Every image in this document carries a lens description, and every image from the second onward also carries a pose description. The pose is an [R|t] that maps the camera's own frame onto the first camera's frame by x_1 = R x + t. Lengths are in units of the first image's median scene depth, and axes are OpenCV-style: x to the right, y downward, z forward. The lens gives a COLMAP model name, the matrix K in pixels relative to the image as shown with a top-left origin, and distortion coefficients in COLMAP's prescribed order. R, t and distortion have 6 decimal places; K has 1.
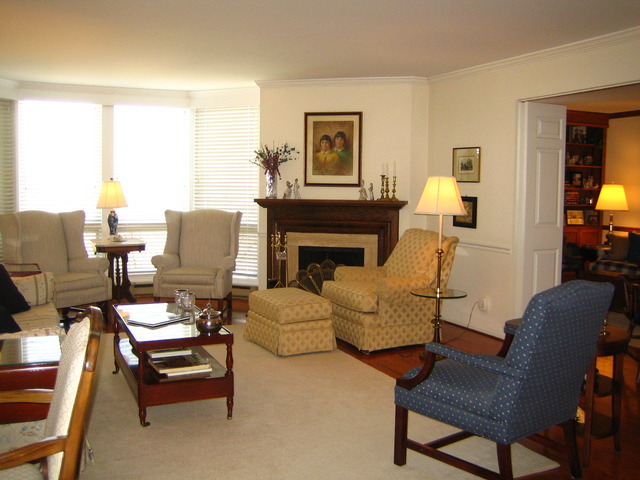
lens RADIAL K [[662.1, 0, 322.4], [0, 662.1, 236.8], [0, 0, 1]] dist [-0.135964, 0.145715]
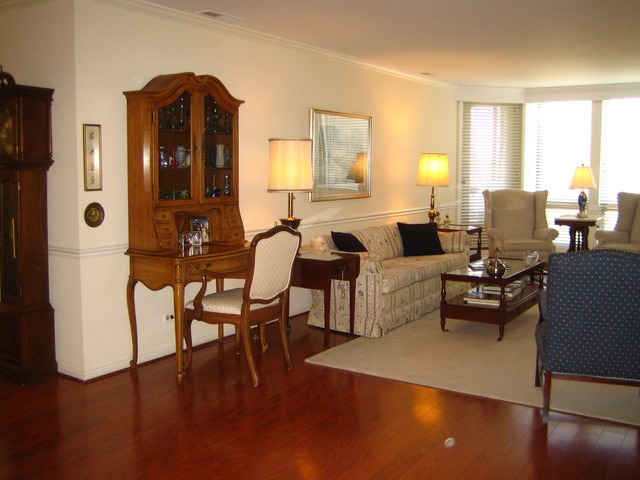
lens RADIAL K [[662.1, 0, 322.4], [0, 662.1, 236.8], [0, 0, 1]] dist [-0.135964, 0.145715]
pose [[0.534891, 0.078452, -0.841271, 0.426769], [-0.058183, 0.996737, 0.055956, 0.002873], [0.842916, 0.019017, 0.537709, -0.028457]]
